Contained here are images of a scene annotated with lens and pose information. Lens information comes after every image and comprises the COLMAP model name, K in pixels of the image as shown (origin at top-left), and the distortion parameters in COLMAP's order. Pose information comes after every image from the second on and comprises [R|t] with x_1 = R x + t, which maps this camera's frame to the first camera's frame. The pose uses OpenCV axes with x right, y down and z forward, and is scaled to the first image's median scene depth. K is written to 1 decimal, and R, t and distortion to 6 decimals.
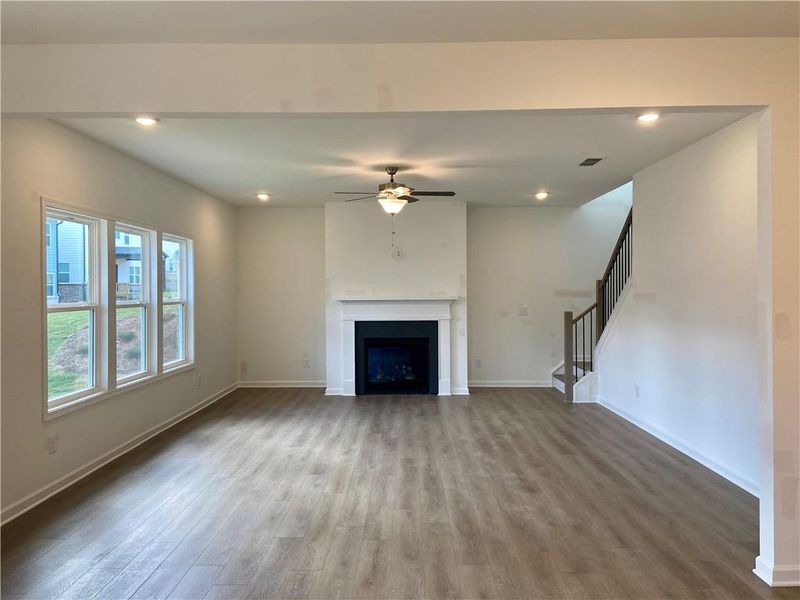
lens RADIAL K [[599.8, 0, 402.8], [0, 599.8, 297.5], [0, 0, 1]] dist [0.126688, -0.179116]
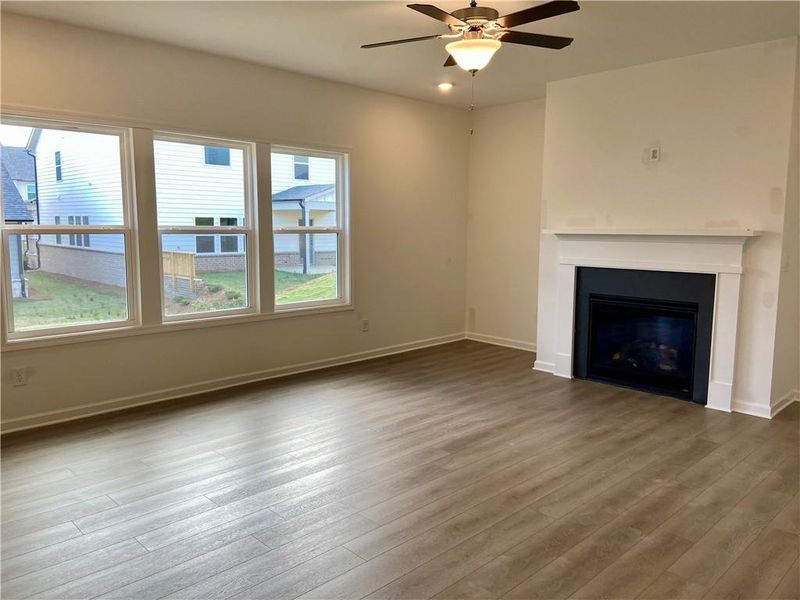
lens RADIAL K [[599.8, 0, 402.8], [0, 599.8, 297.5], [0, 0, 1]] dist [0.126688, -0.179116]
pose [[0.704728, 0.096921, -0.702826, 0.251013], [-0.019974, 0.992943, 0.116900, 0.000168], [0.709196, -0.068345, 0.701691, 0.406221]]
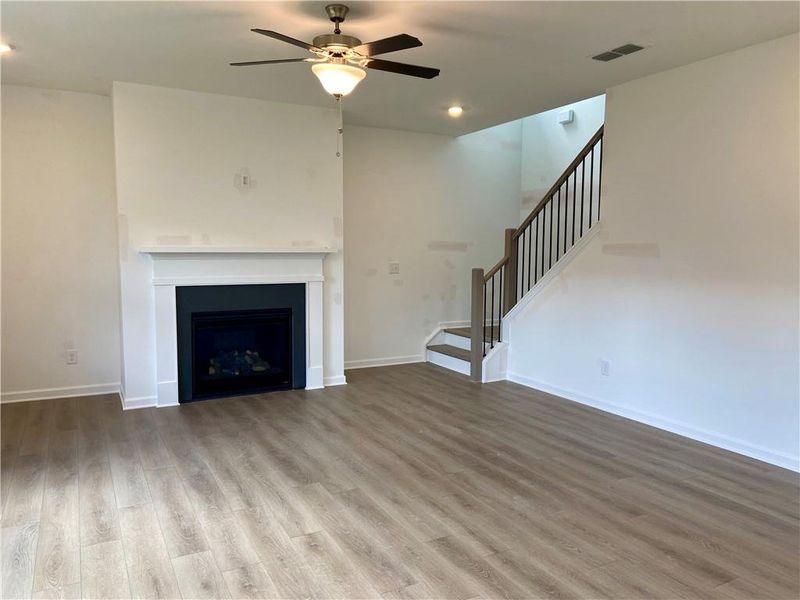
lens RADIAL K [[599.8, 0, 402.8], [0, 599.8, 297.5], [0, 0, 1]] dist [0.126688, -0.179116]
pose [[0.877955, -0.030486, 0.477771, -0.174079], [-0.004940, 0.997340, 0.072717, 0.004271], [-0.478718, -0.066202, 0.875469, 0.341028]]
